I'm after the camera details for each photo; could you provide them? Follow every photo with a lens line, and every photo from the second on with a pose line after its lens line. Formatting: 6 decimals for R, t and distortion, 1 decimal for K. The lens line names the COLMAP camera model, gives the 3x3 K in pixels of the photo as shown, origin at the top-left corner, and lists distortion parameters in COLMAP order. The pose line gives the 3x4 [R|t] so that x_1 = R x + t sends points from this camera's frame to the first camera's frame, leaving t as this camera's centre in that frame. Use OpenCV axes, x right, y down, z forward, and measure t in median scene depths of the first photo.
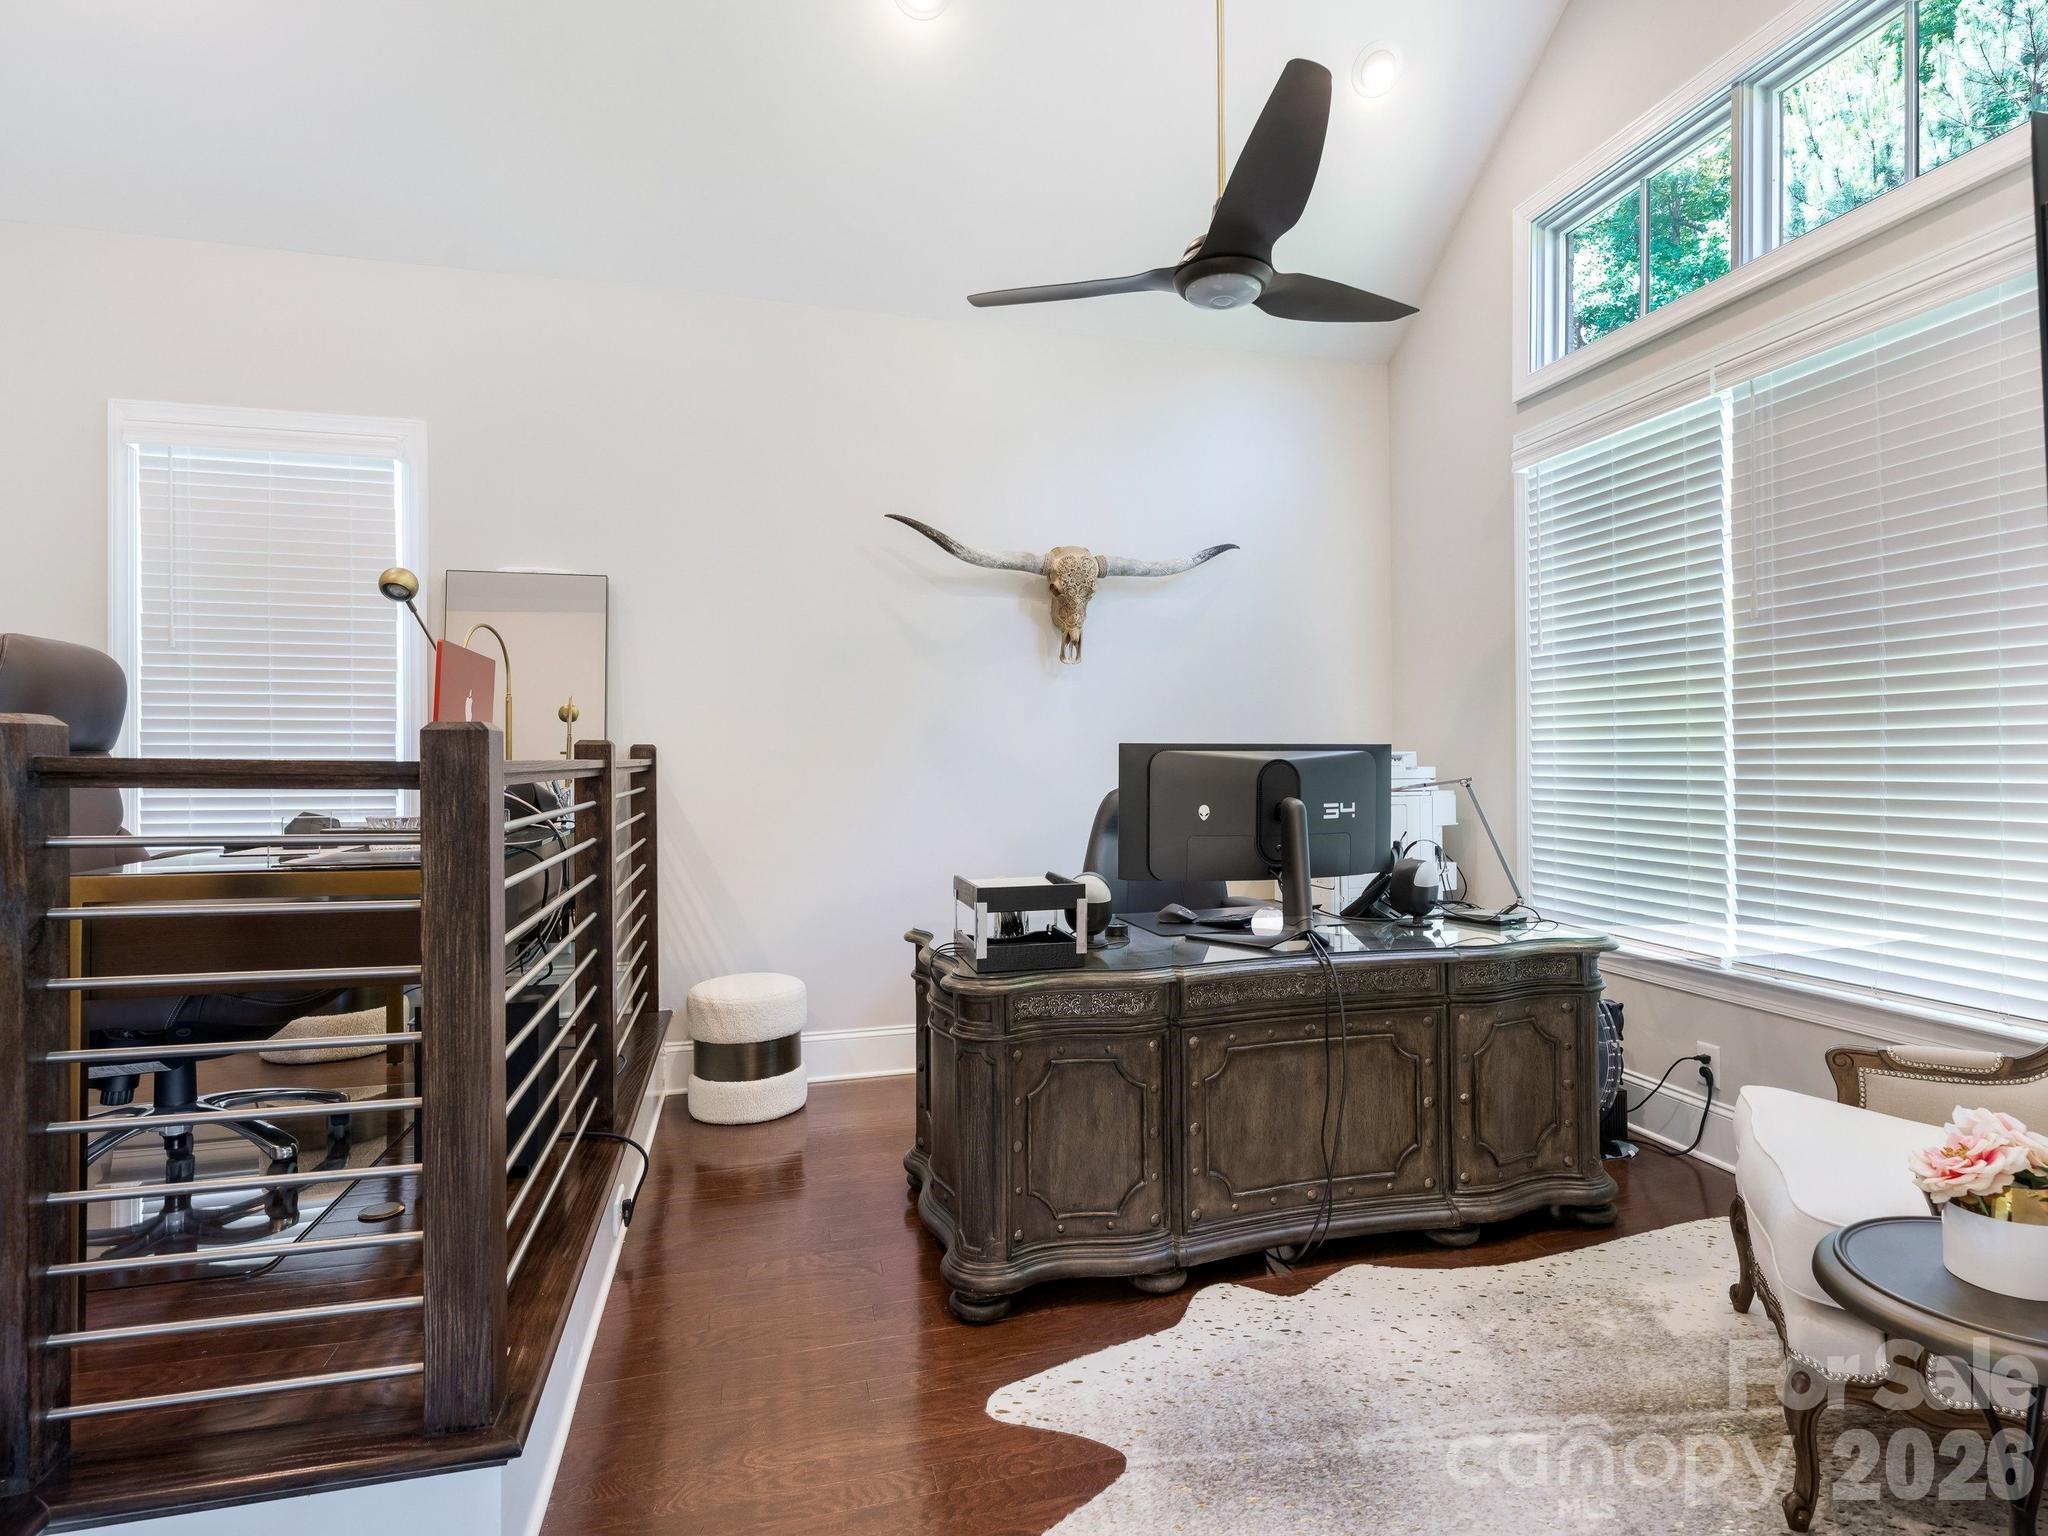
lens RADIAL K [[1060.7, 0, 1032.4], [0, 1060.7, 742.6], [0, 0, 1]] dist [-0.012191, 0.001440]
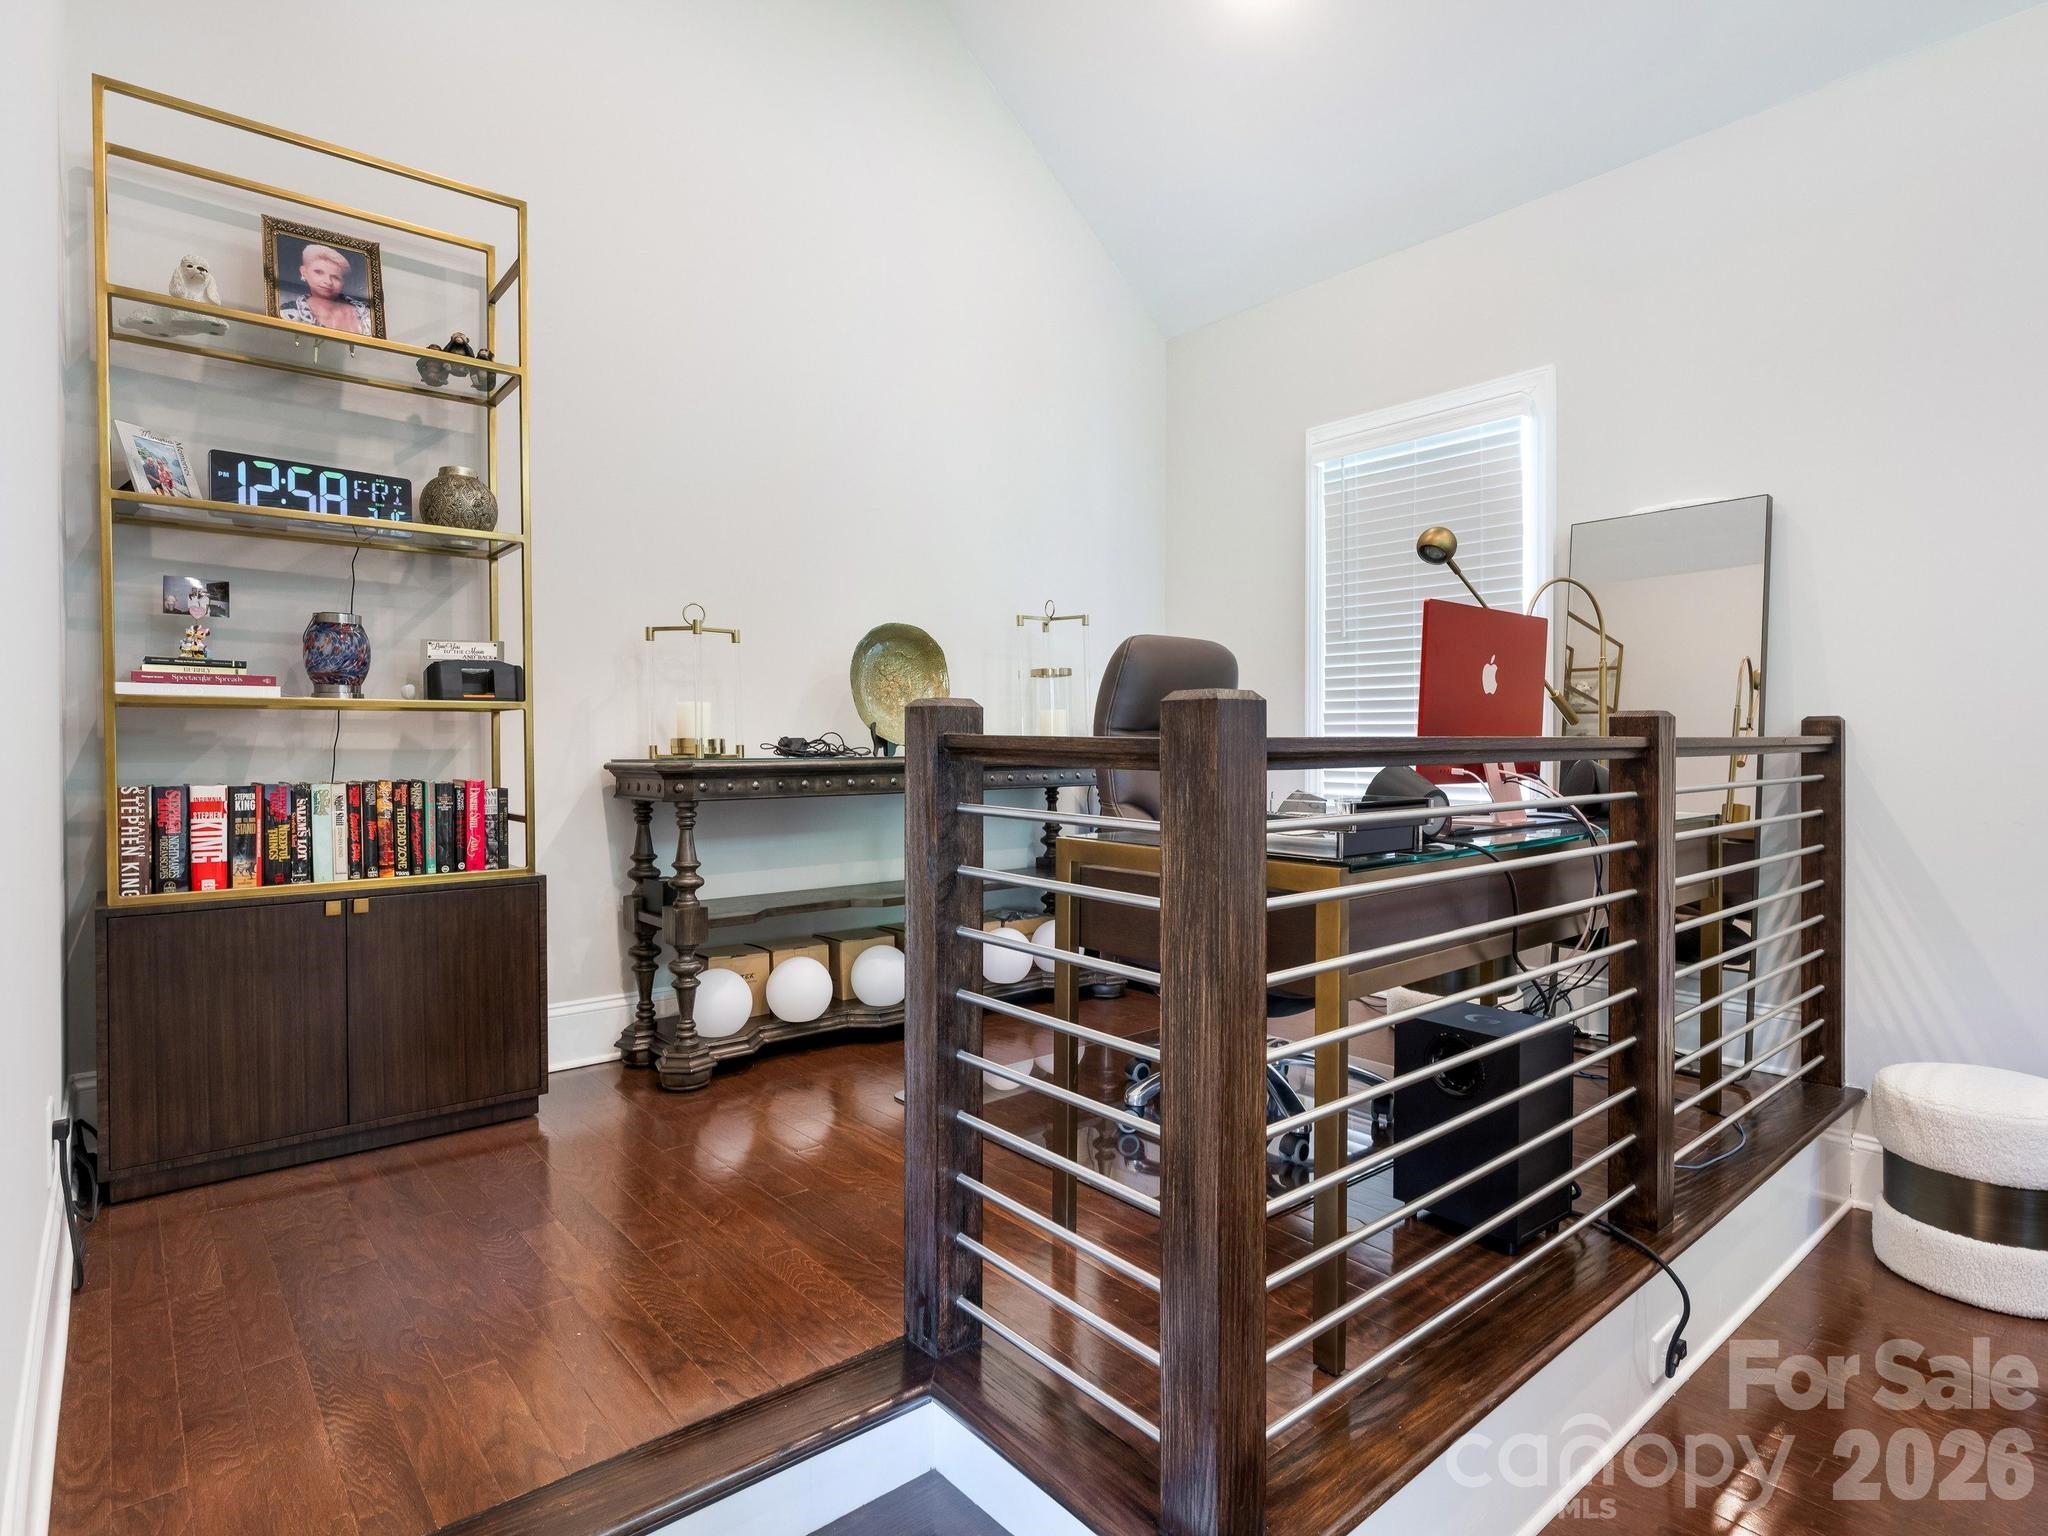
lens RADIAL K [[1060.7, 0, 1032.4], [0, 1060.7, 742.6], [0, 0, 1]] dist [-0.012191, 0.001440]
pose [[0.430881, 0.004015, -0.902400, 0.078945], [0.014868, 0.999823, 0.011548, 0.005370], [0.902286, -0.018393, 0.430745, 0.298284]]
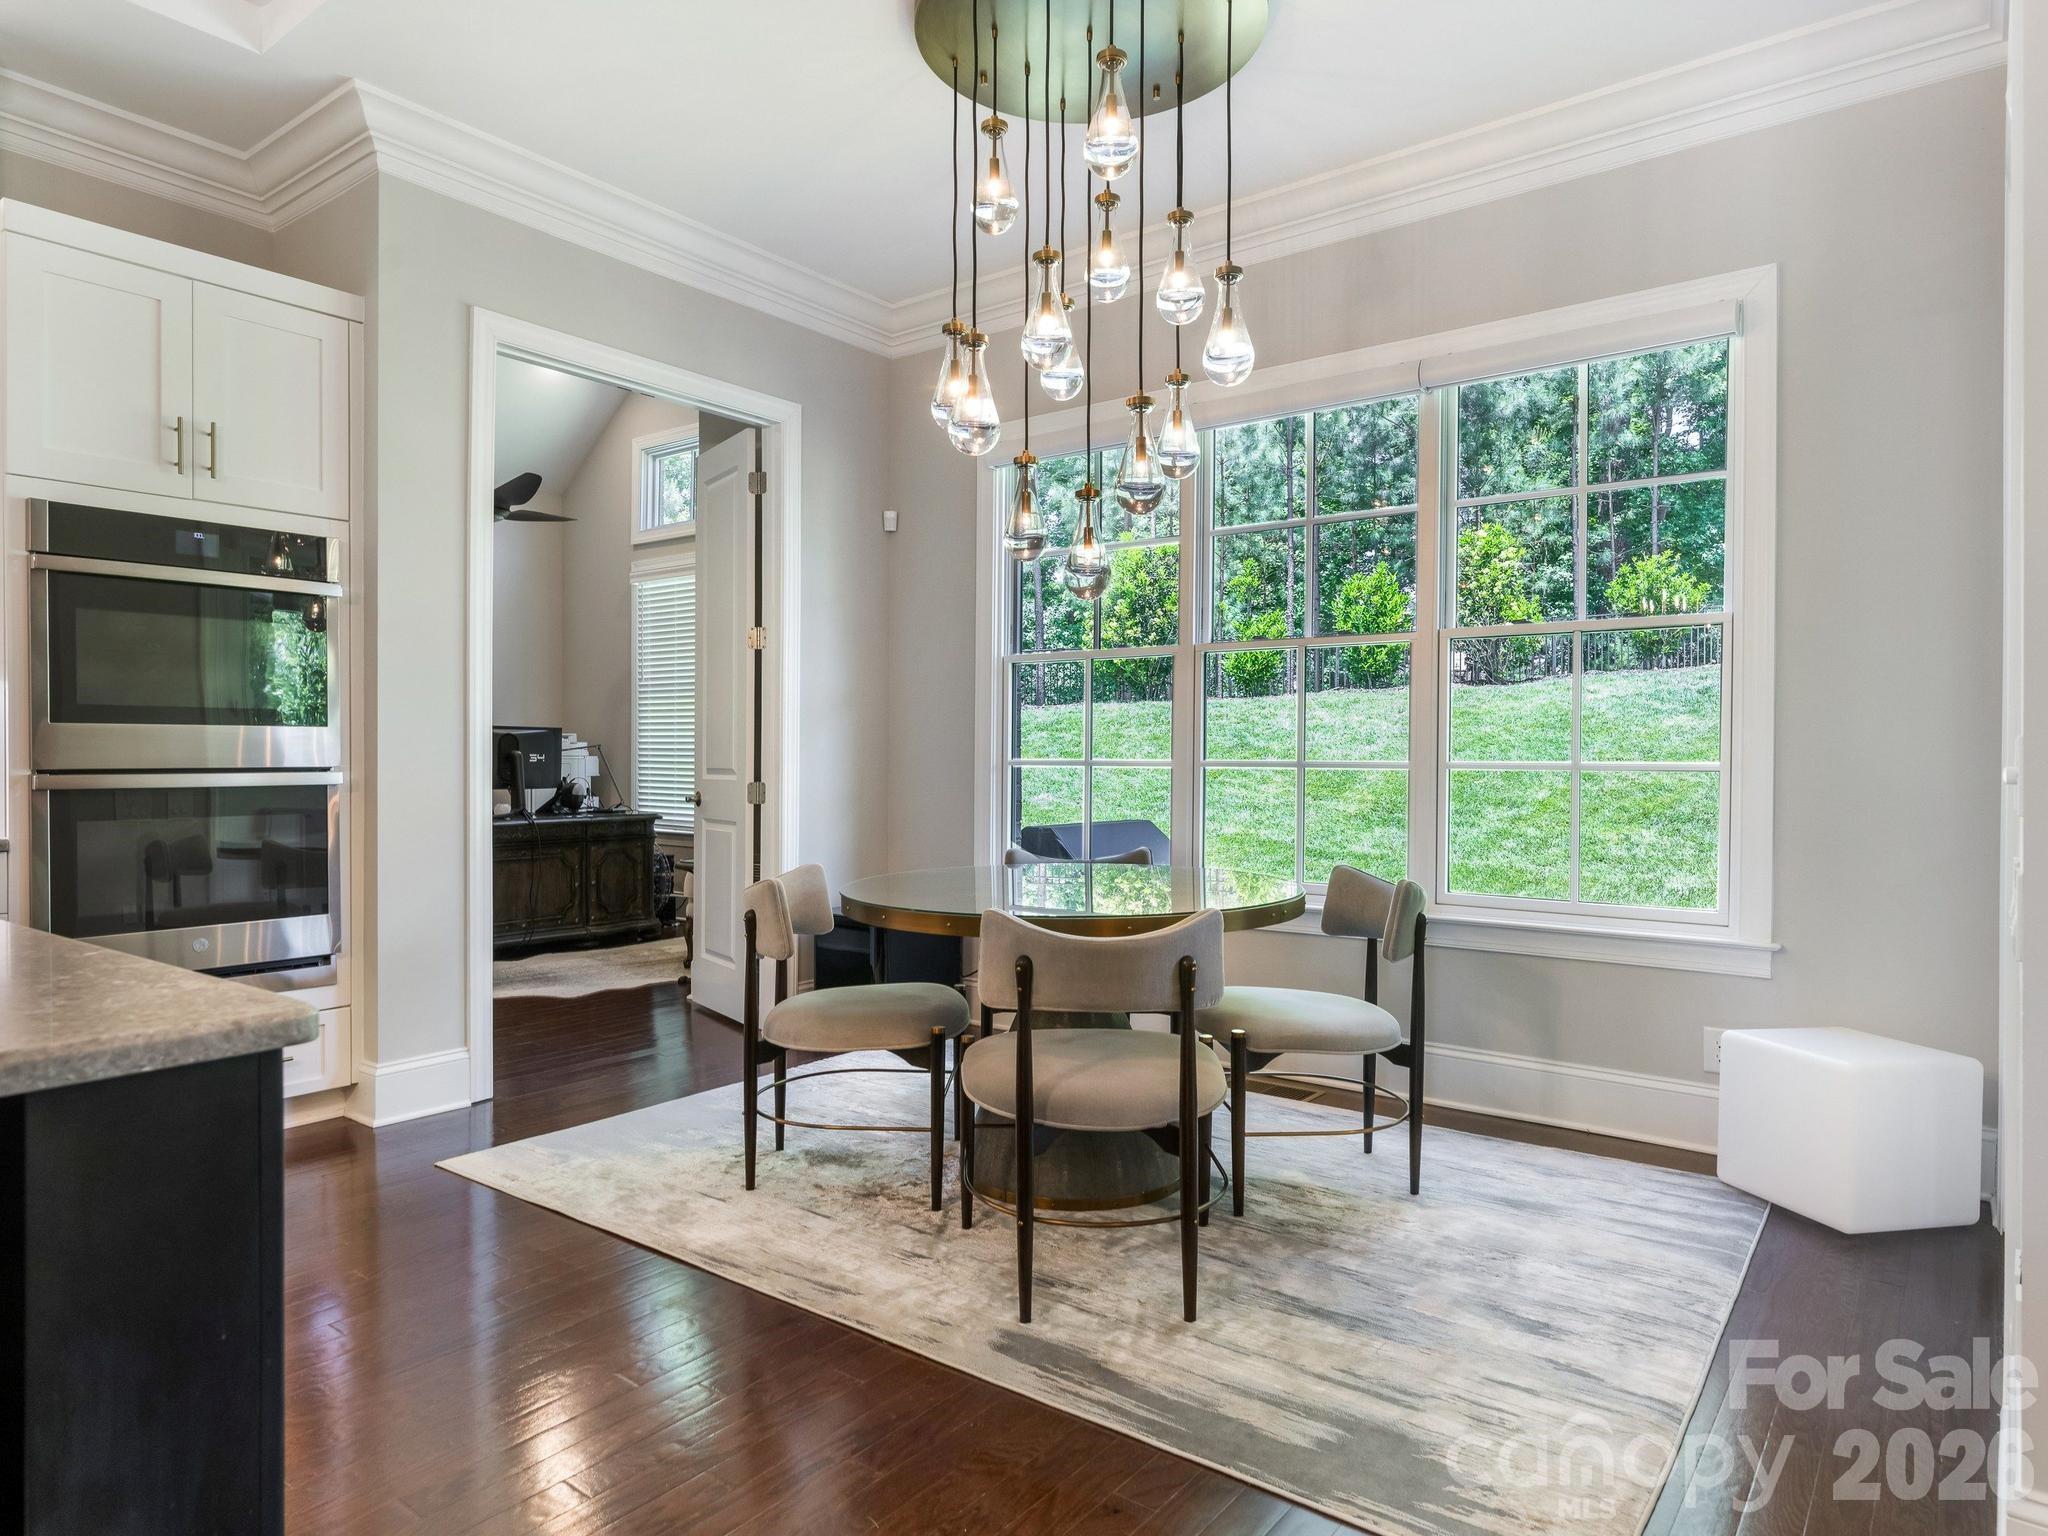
lens RADIAL K [[1256.7, 0, 1024.0], [0, 1256.7, 768.0], [0, 0, 1]] dist [0.010050, 0.000259]
pose [[0.780570, 0.003160, 0.625061, -0.384376], [-0.013692, 0.999834, 0.012044, 0.029838], [-0.624919, -0.017960, 0.780483, -1.156177]]
